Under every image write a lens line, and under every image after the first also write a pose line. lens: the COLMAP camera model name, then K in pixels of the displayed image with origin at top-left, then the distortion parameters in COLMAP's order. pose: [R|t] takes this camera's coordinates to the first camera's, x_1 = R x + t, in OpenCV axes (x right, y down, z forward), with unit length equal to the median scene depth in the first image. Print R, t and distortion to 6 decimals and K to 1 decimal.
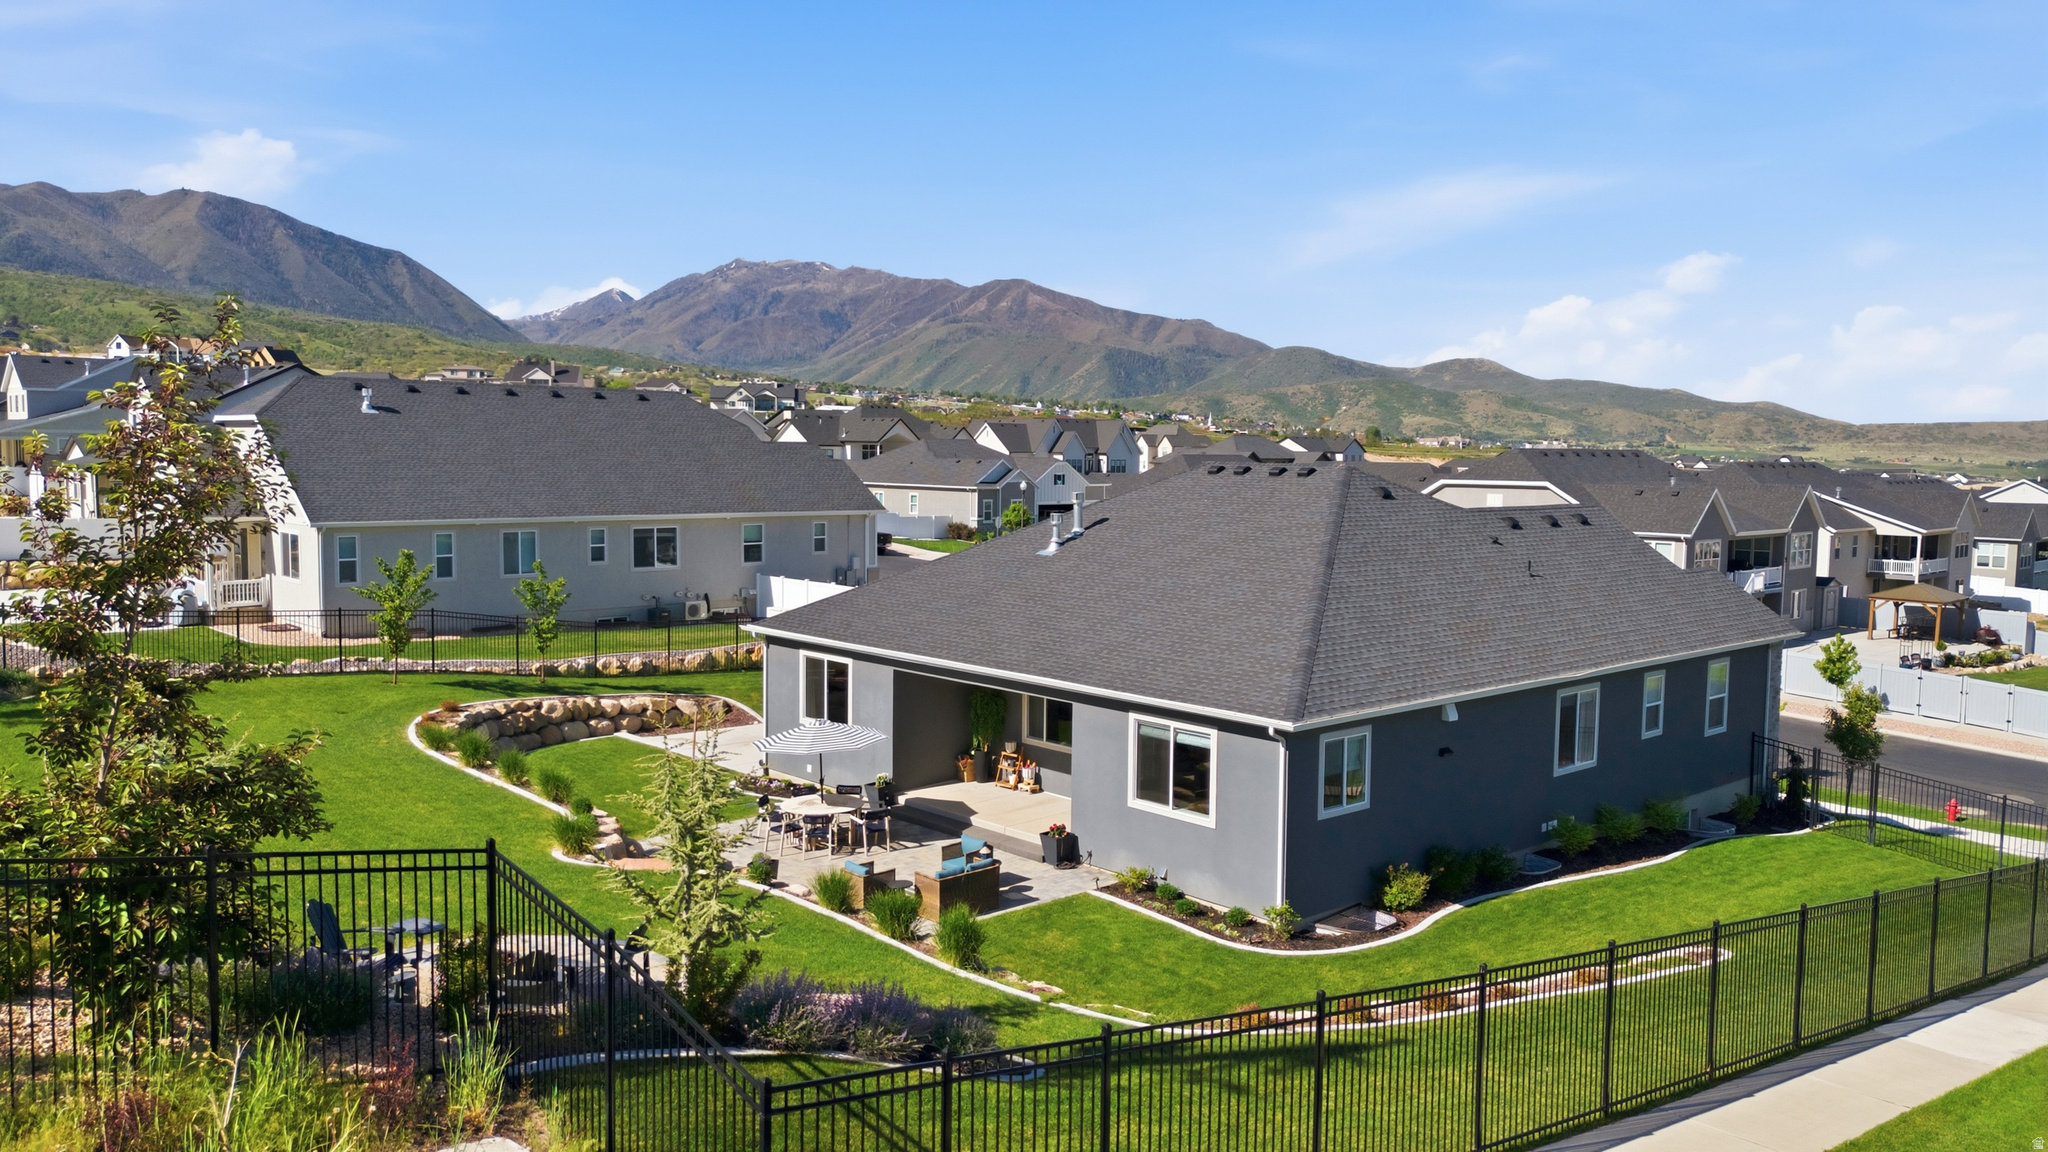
lens RADIAL K [[1508.2, 0, 1024.0], [0, 1508.2, 576.0], [0, 0, 1]] dist [0.055778, -0.055838]
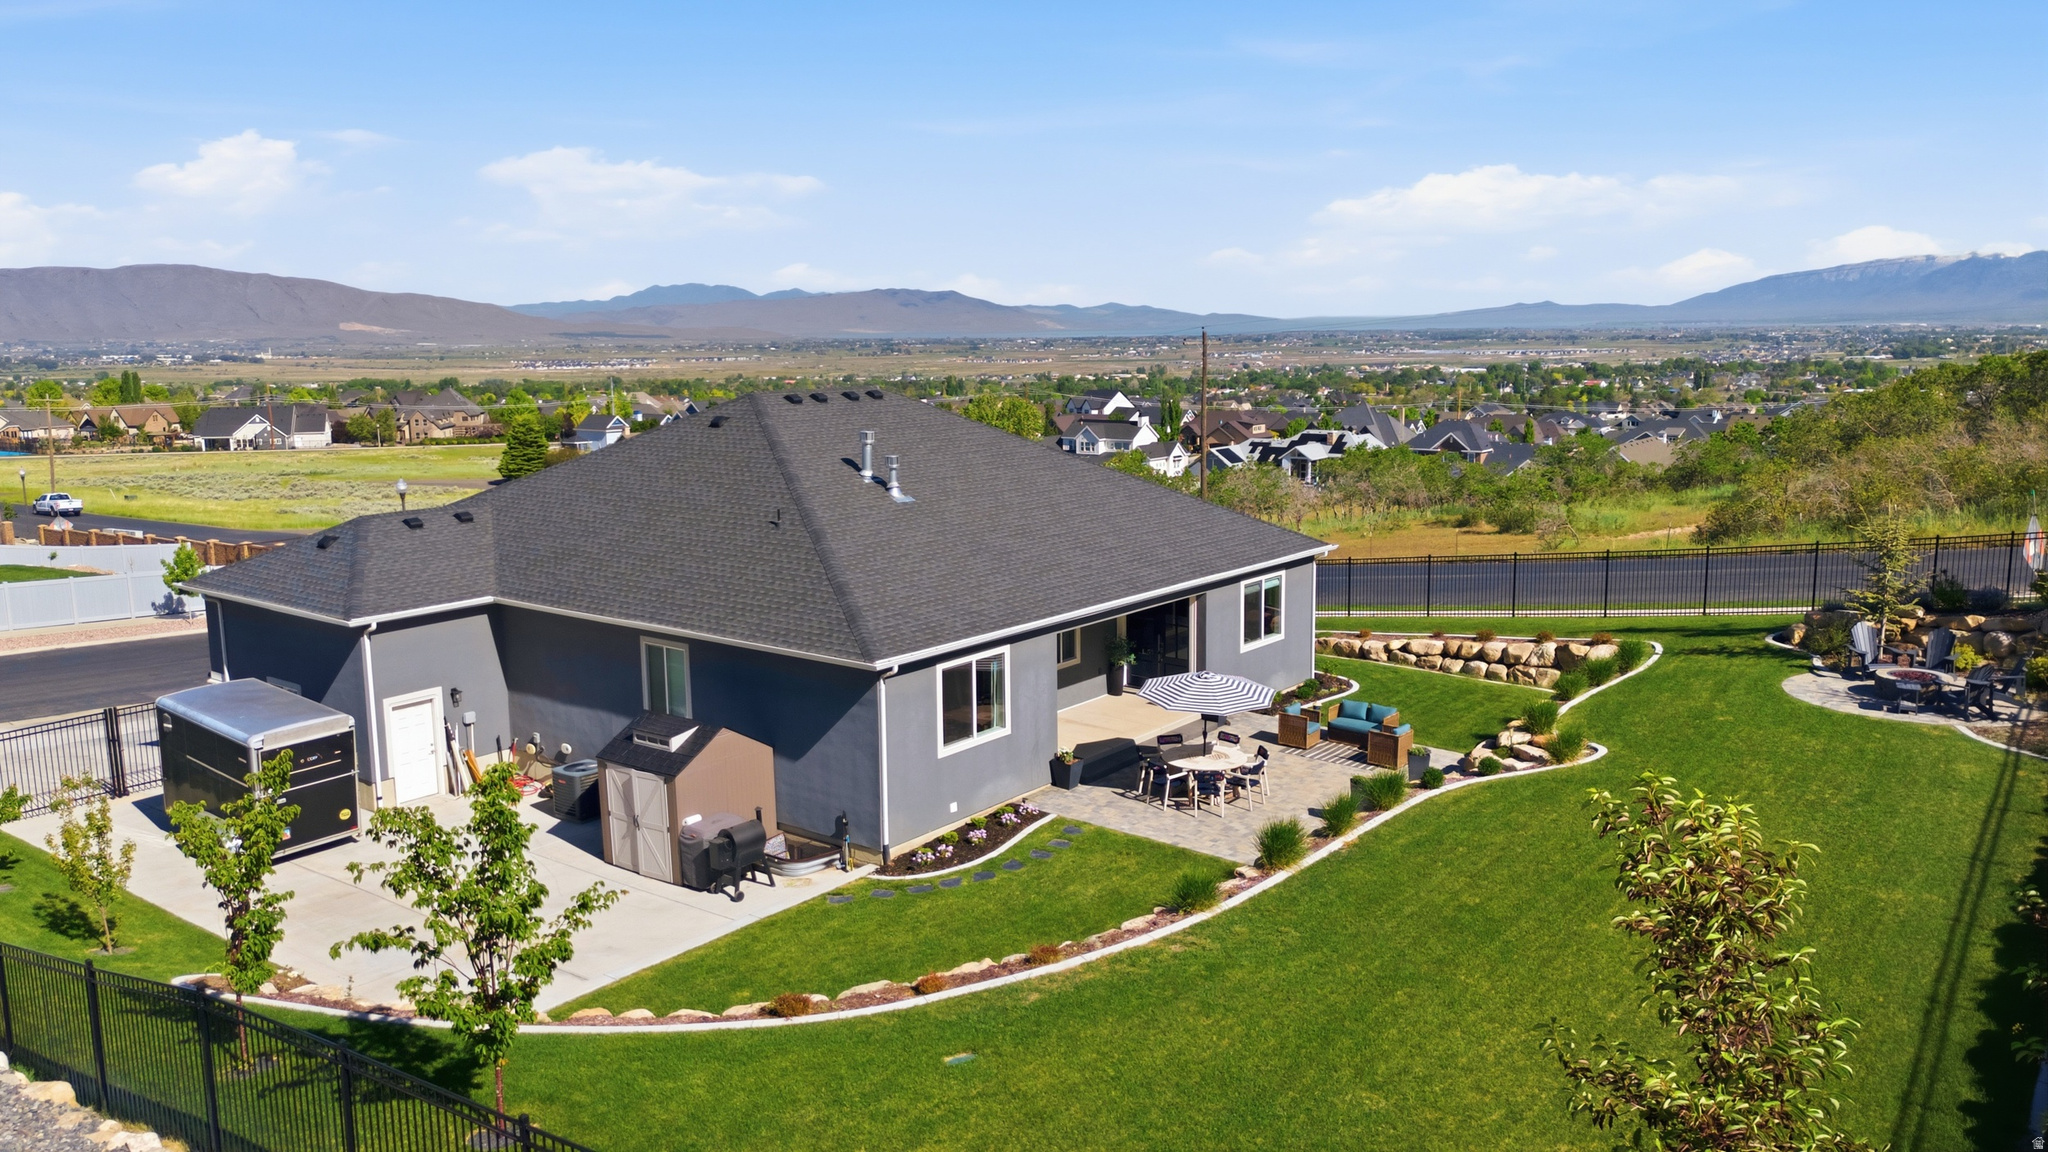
lens RADIAL K [[1491.4, 0, 1025.1], [0, 1491.4, 601.7], [0, 0, 1]] dist [0.036321, -0.006741]
pose [[-0.191031, -0.115695, 0.974742, -0.961130], [0.159591, 0.976156, 0.147139, -0.094429], [-0.968524, 0.183668, -0.168013, 1.152016]]
